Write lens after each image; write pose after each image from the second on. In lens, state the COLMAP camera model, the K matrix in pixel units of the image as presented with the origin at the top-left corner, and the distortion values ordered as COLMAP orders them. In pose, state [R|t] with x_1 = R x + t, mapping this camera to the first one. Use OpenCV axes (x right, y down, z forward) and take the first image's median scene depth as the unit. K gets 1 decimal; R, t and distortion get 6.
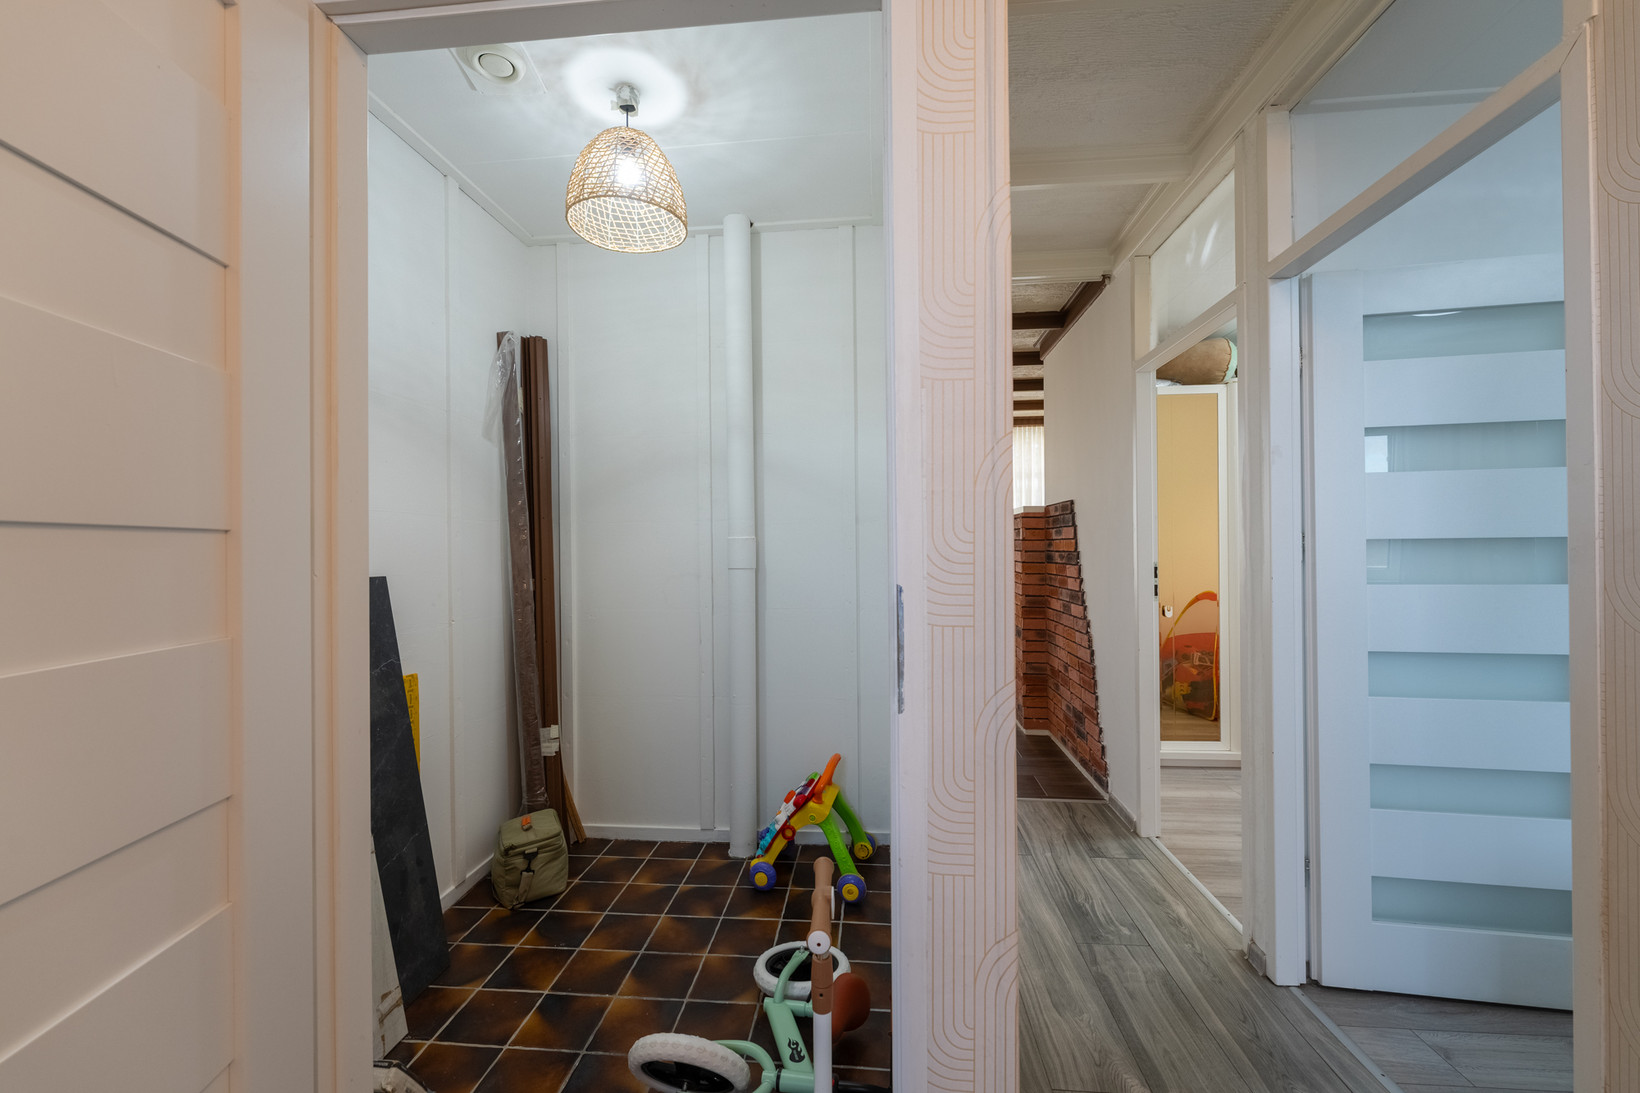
lens RADIAL K [[656.4, 0, 818.6], [0, 656.4, 548.0], [0, 0, 1]] dist [0.001299, -0.000301]
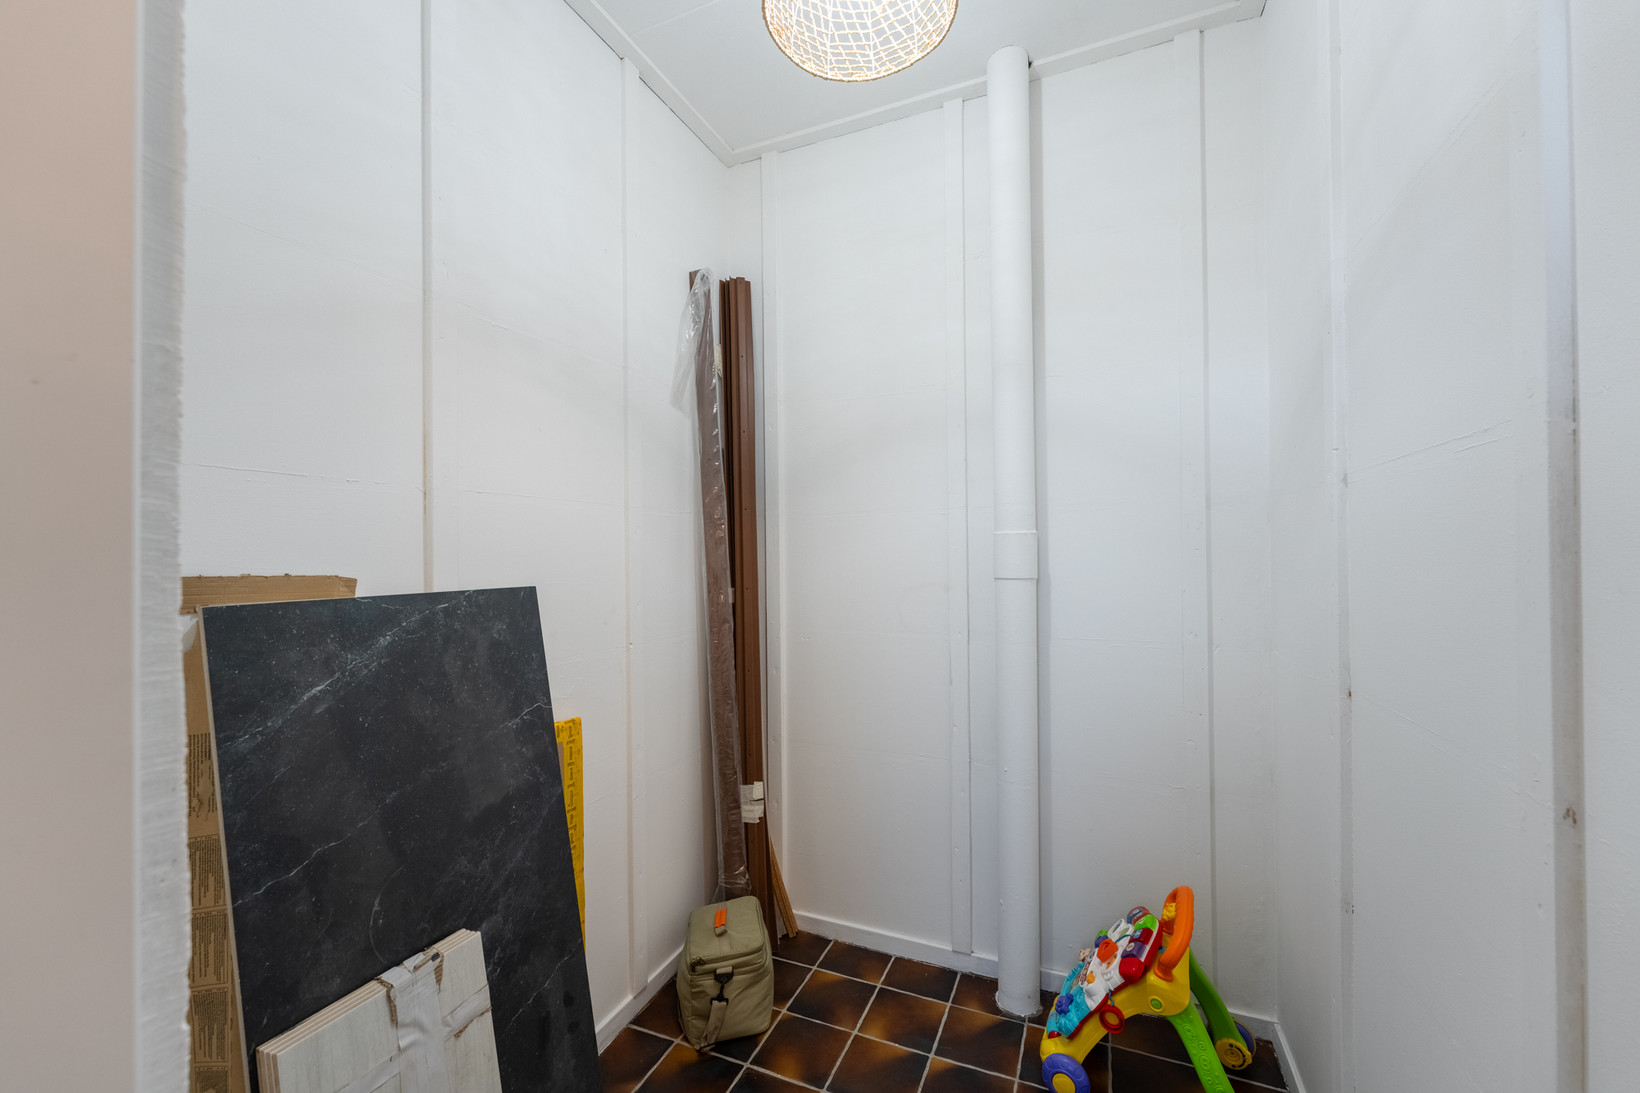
lens RADIAL K [[656.4, 0, 818.6], [0, 656.4, 548.0], [0, 0, 1]] dist [0.001299, -0.000301]
pose [[0.950590, -0.001188, -0.310447, -0.103615], [0.000471, 0.999997, -0.002385, 0.001777], [0.310449, 0.002121, 0.950588, 0.310235]]
